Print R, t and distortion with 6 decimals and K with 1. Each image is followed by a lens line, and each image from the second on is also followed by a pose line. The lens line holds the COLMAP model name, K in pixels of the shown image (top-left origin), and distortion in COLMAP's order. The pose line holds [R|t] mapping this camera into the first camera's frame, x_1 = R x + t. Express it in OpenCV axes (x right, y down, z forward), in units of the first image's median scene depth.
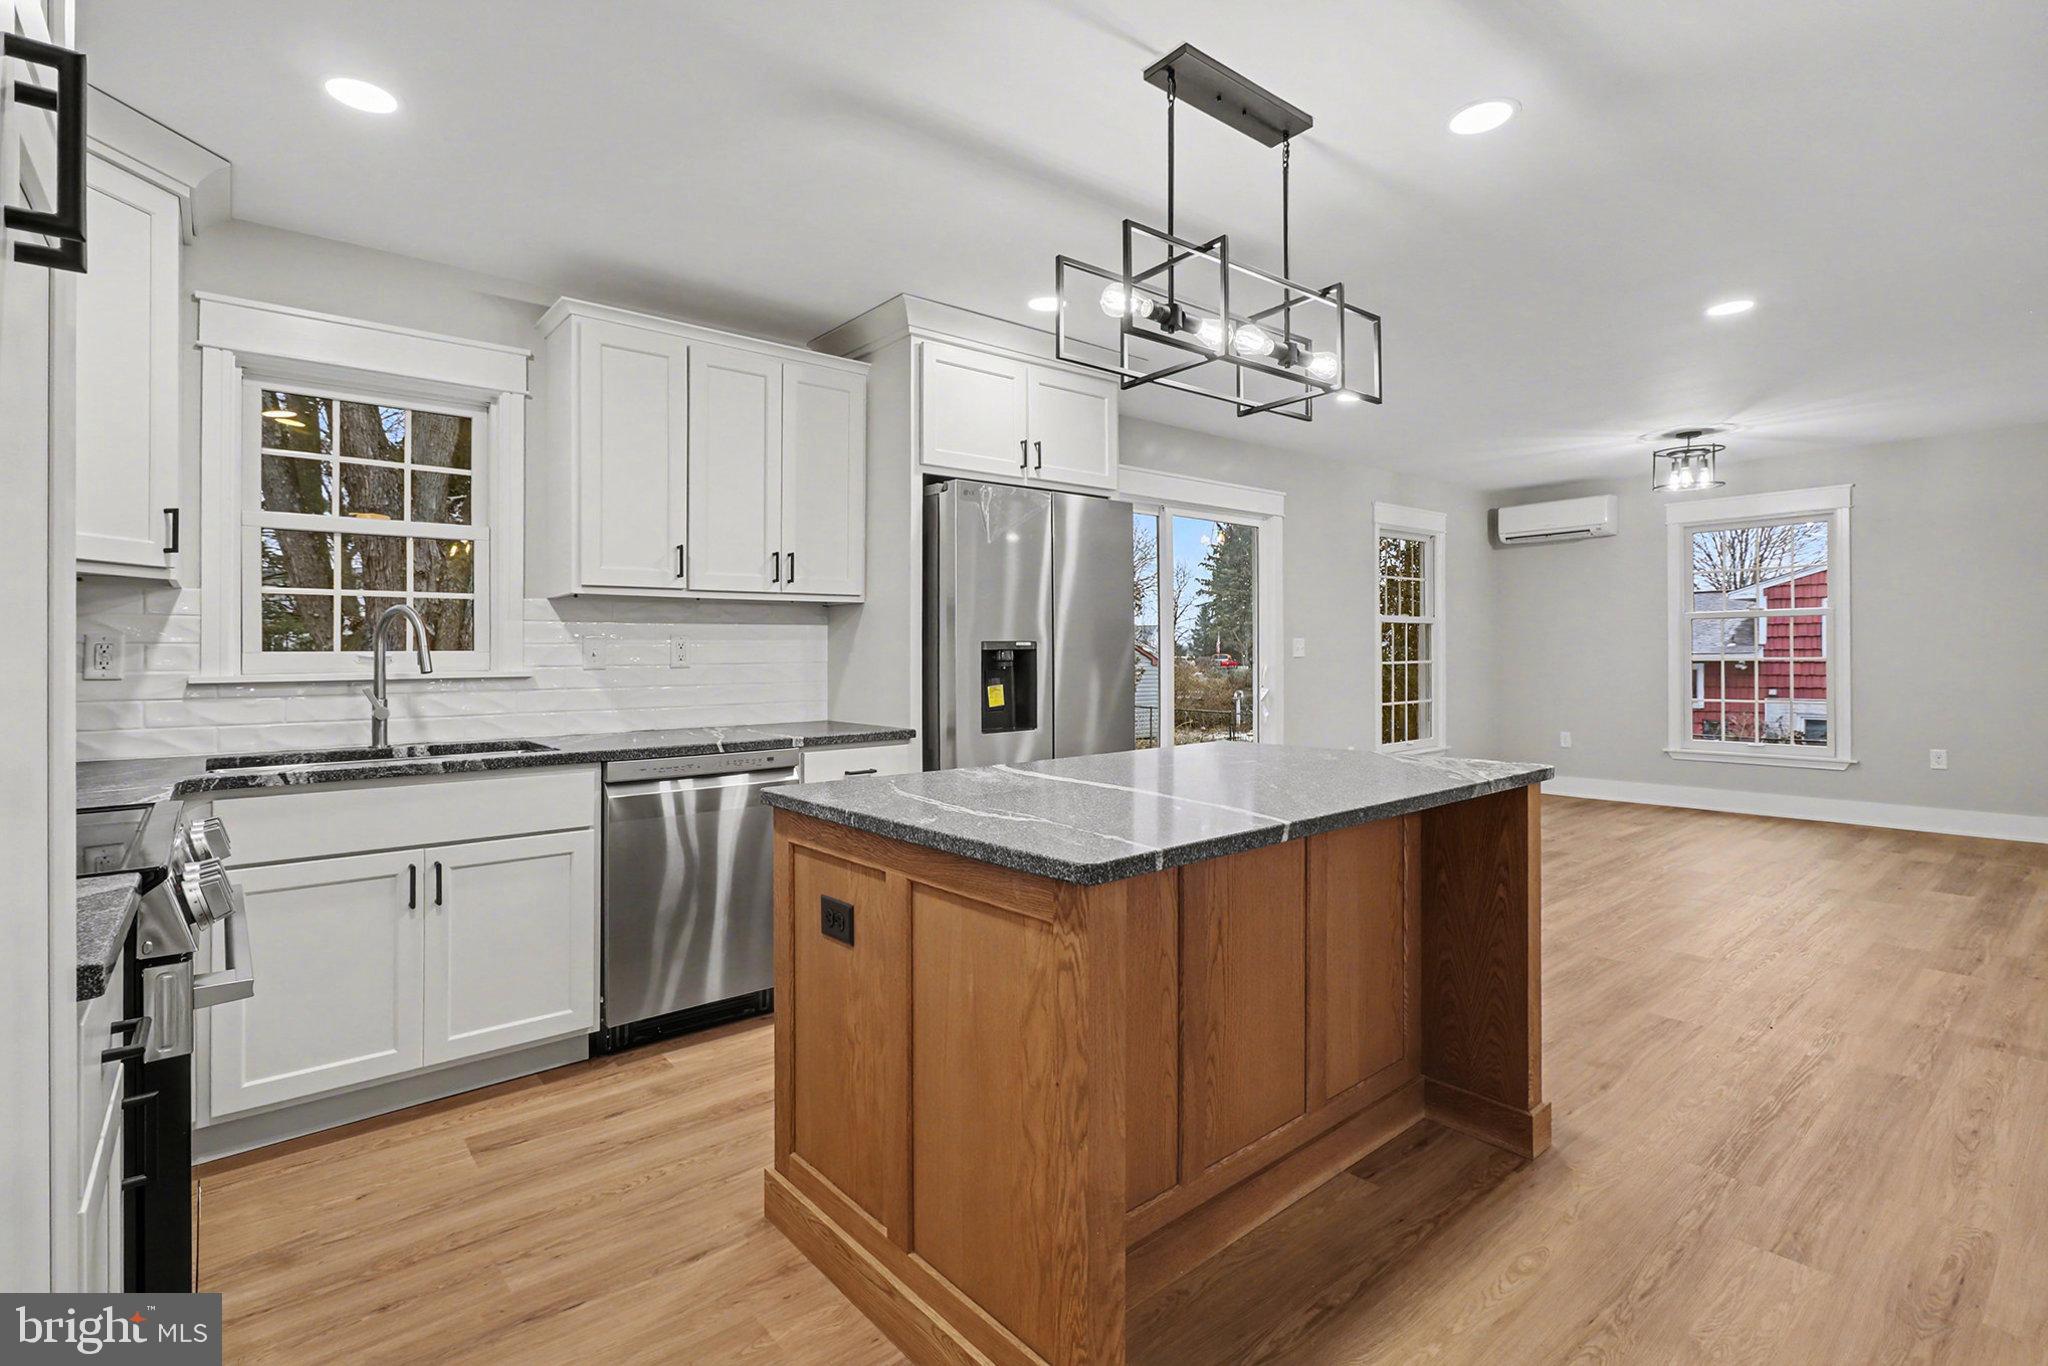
lens RADIAL K [[967.3, 0, 1027.9], [0, 967.3, 652.9], [0, 0, 1]] dist [-0.005182, -0.006789]
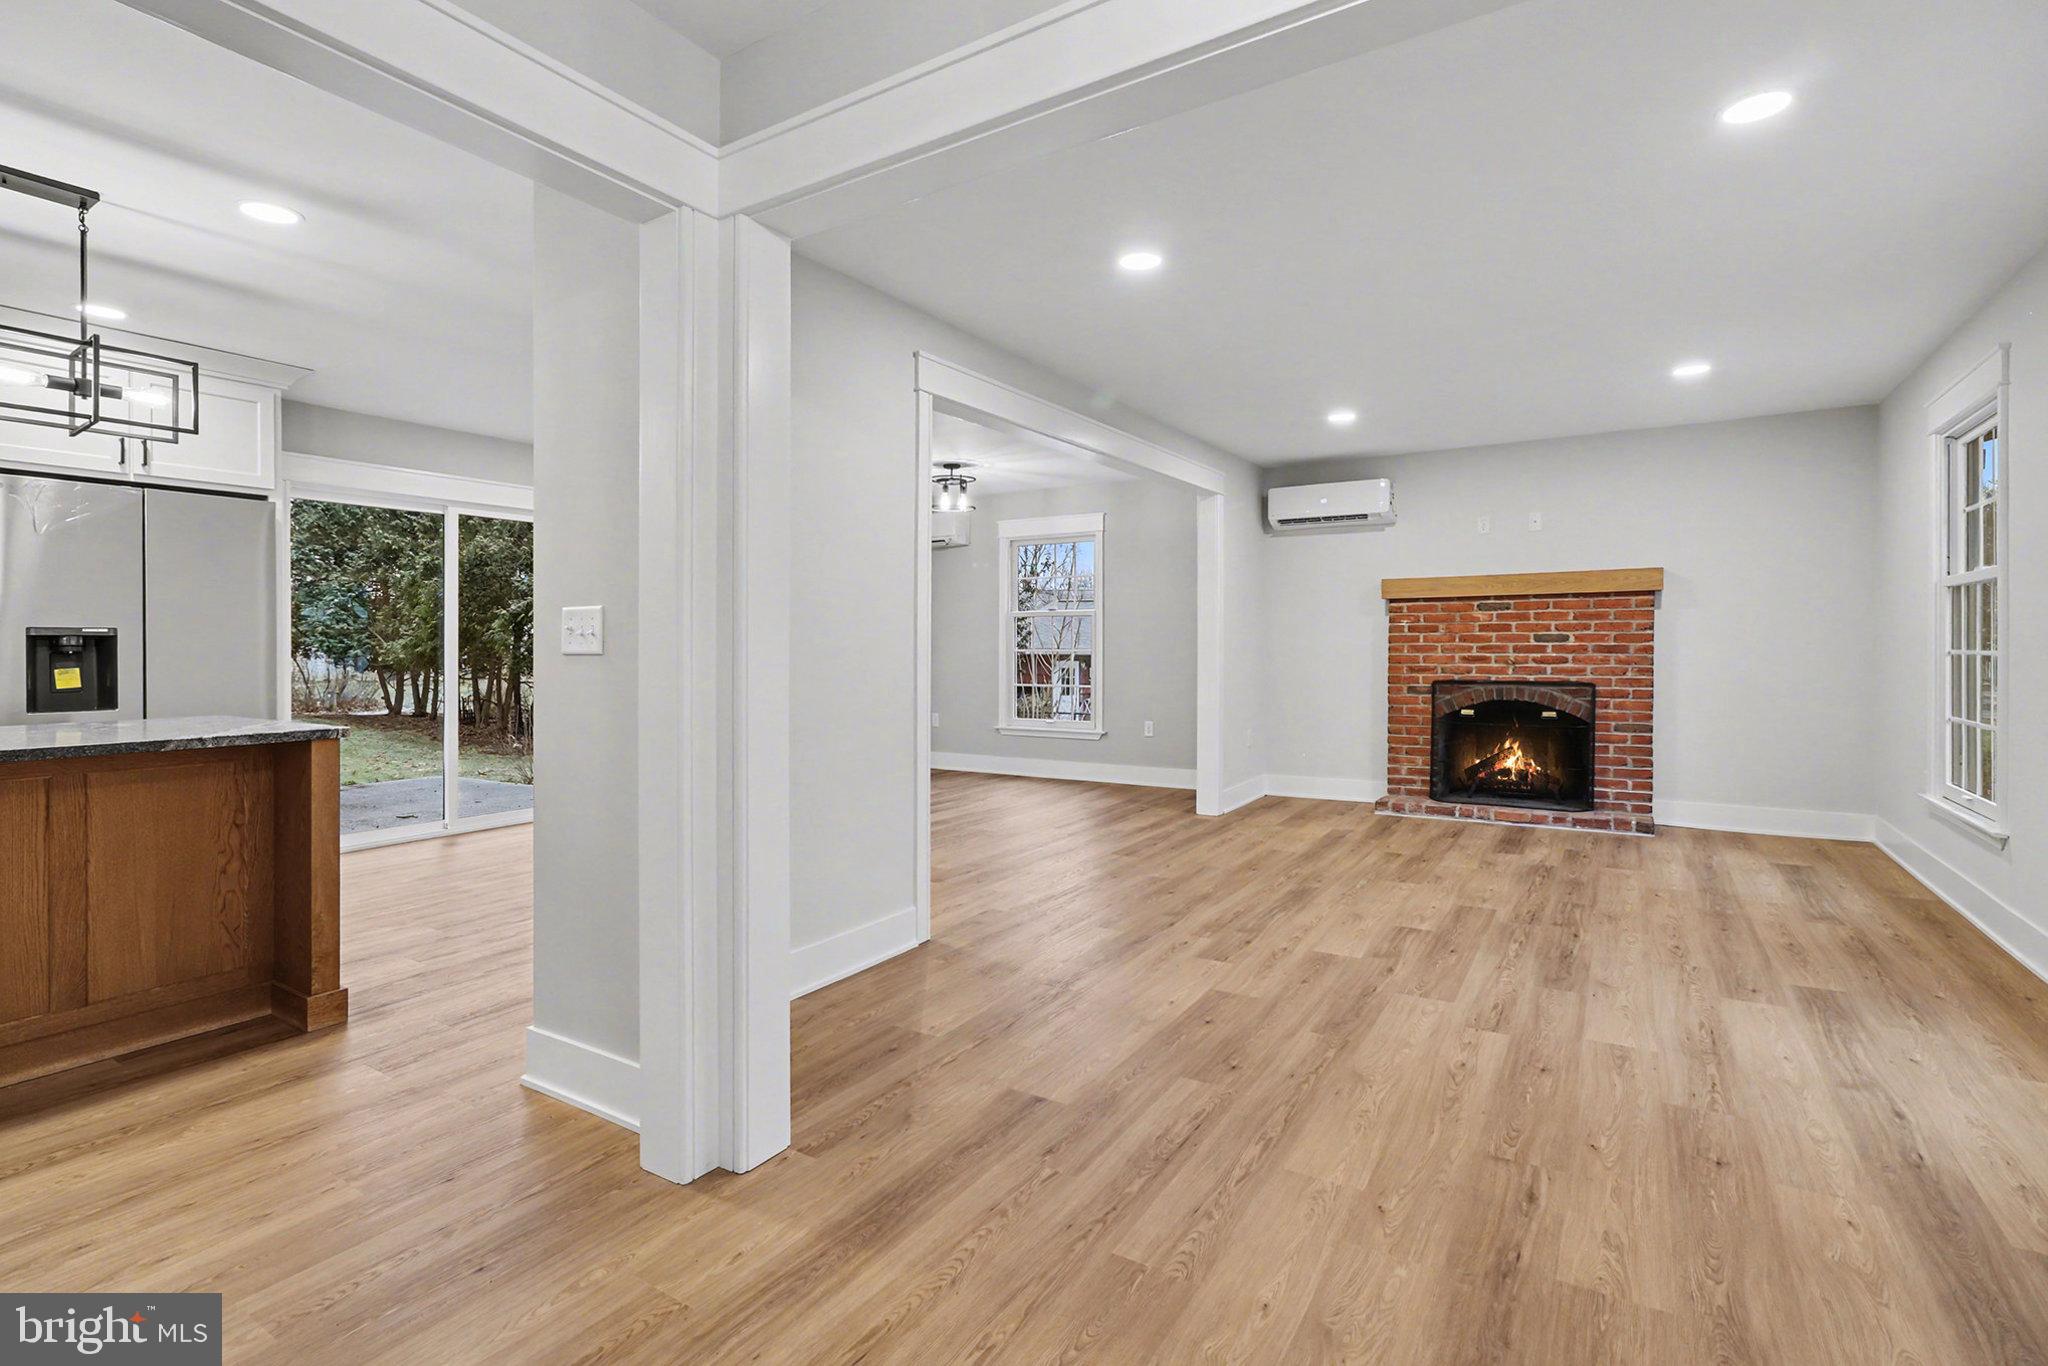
lens RADIAL K [[967.3, 0, 1027.9], [0, 967.3, 652.9], [0, 0, 1]] dist [-0.005182, -0.006789]
pose [[0.954676, 0.003050, 0.297631, 0.416385], [-0.003826, 0.999991, 0.002026, 0.006860], [-0.297622, -0.003073, 0.954679, -0.200607]]
